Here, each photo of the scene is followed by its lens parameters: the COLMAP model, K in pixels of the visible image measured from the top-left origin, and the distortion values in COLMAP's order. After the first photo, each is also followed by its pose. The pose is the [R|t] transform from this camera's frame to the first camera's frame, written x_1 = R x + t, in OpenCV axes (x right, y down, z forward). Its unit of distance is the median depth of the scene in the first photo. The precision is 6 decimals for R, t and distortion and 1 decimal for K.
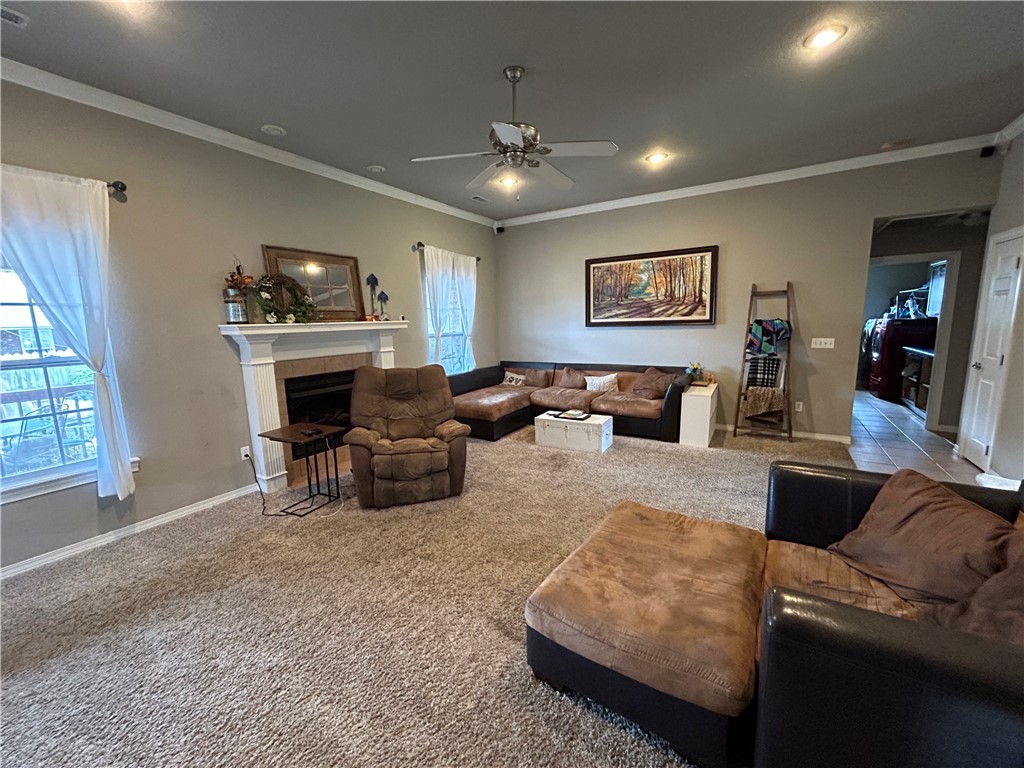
lens RADIAL K [[412.6, 0, 513.5], [0, 412.6, 382.7], [0, 0, 1]] dist [-0.000891, -0.000345]
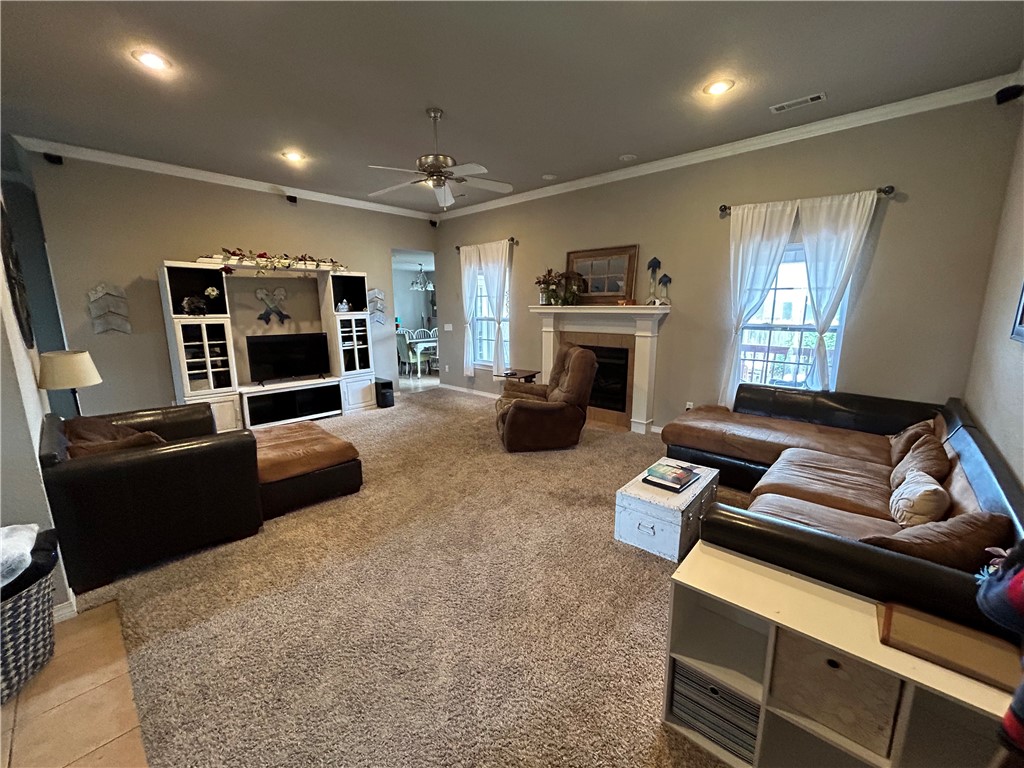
lens RADIAL K [[412.6, 0, 512.4], [0, 412.6, 382.7], [0, 0, 1]] dist [-0.000891, -0.000345]
pose [[-0.190369, 0.210699, -0.958835, 0.903258], [-0.137941, 0.961266, 0.238620, -0.198220], [0.971973, 0.177688, -0.153931, 1.060731]]
